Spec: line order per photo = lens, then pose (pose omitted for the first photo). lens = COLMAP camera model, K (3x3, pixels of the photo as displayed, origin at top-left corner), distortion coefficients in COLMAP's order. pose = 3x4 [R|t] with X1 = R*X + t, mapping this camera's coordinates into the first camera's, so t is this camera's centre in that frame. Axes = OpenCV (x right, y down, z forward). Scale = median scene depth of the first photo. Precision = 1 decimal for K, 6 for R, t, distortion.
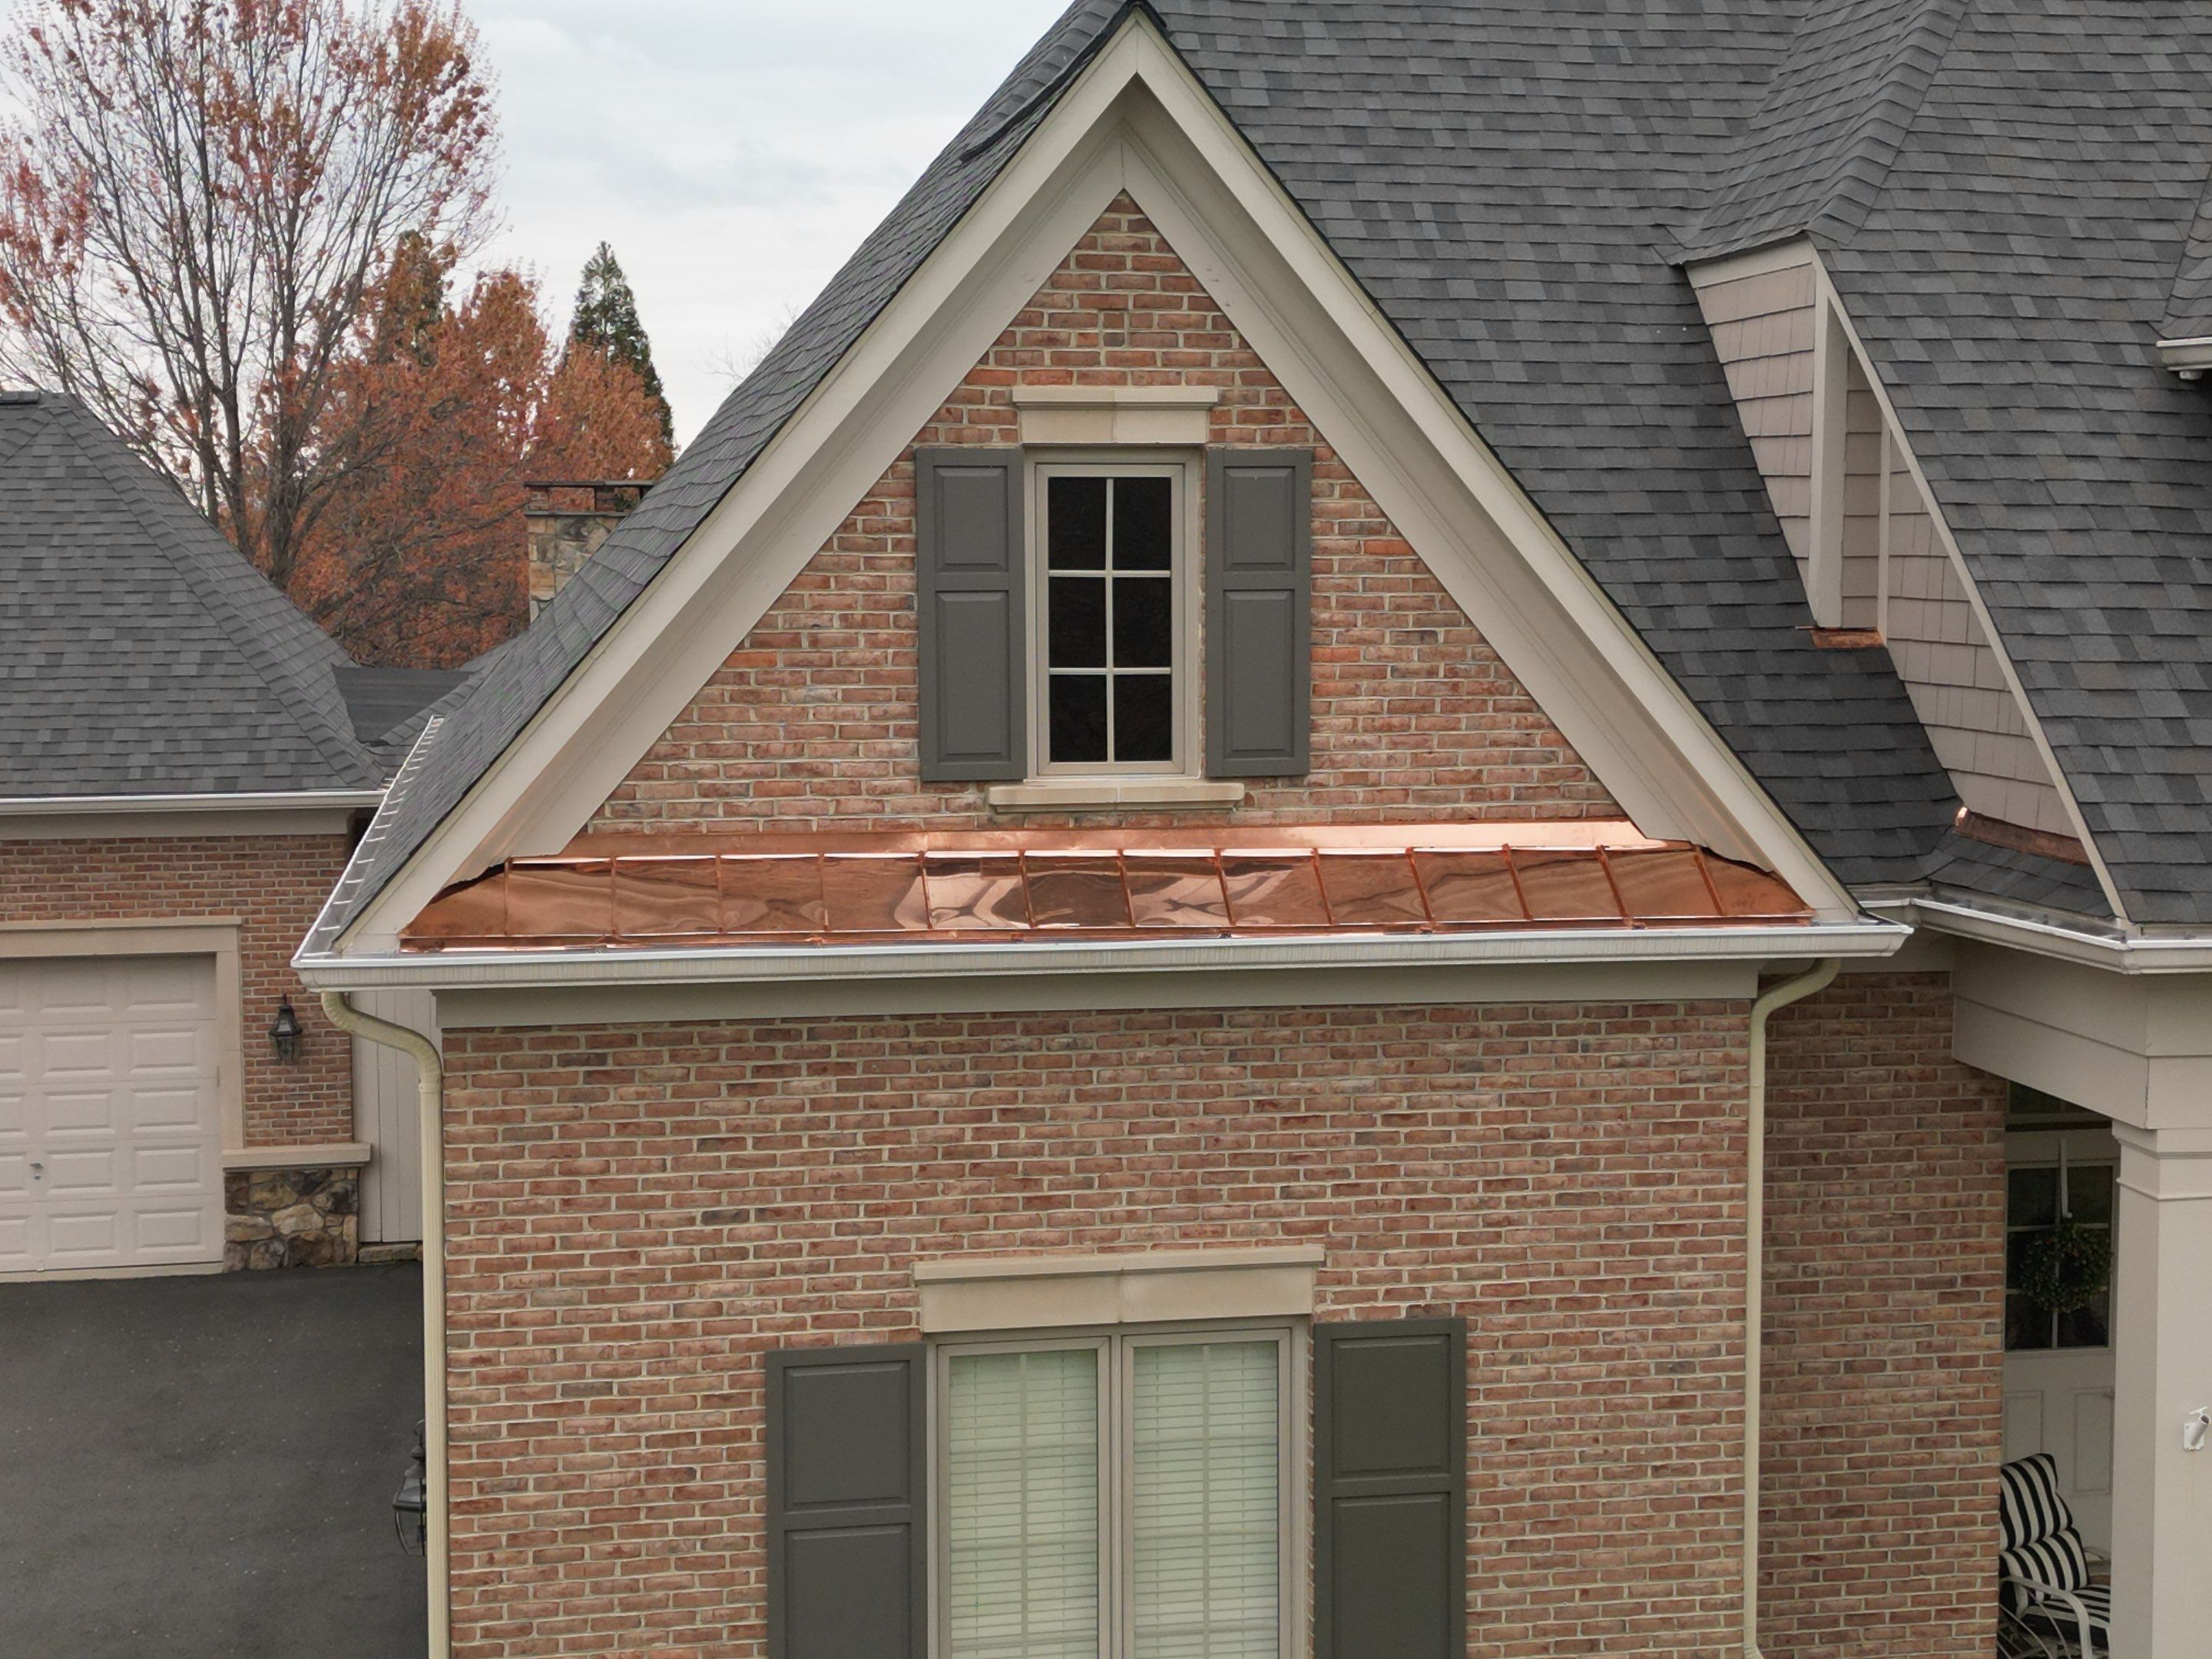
lens RADIAL K [[3065.8, 0, 1105.3], [0, 3065.8, 830.2], [0, 0, 1]] dist [0.121059, 0.000000]
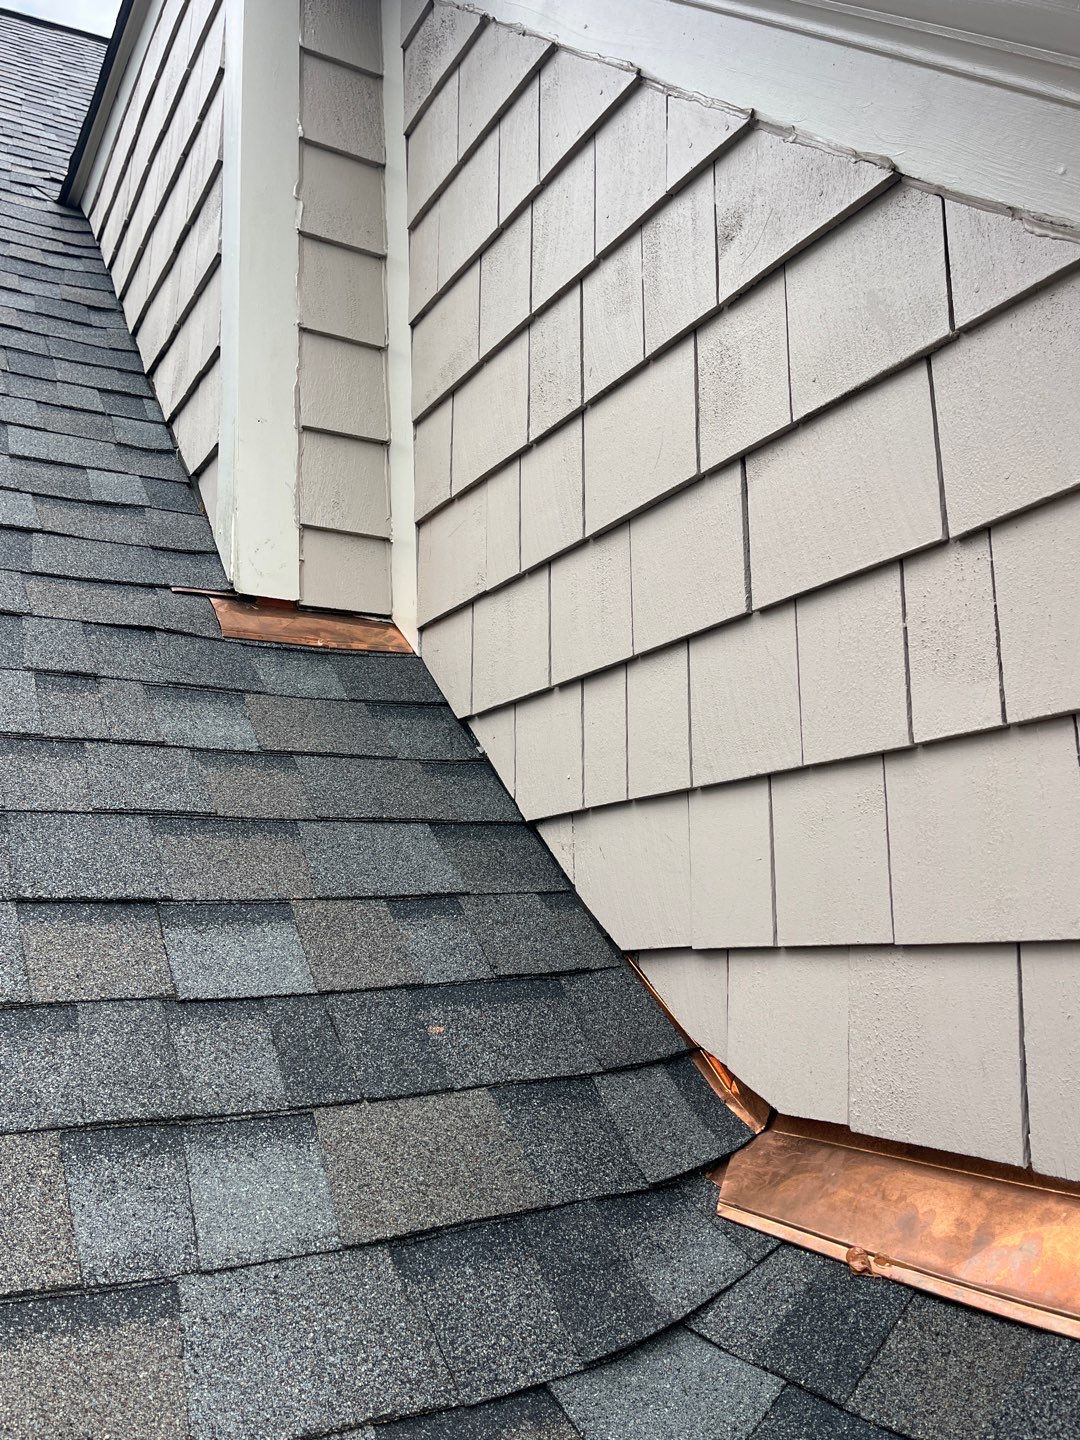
lens RADIAL K [[1212.9, 0, 540.7], [0, 1212.9, 721.0], [0, 0, 1]] dist [-0.001175, -0.001180]
pose [[0.943743, 0.023645, 0.329834, 0.219489], [0.064869, 0.964822, -0.254776, -0.012020], [-0.324255, 0.261839, 0.909010, 0.868144]]
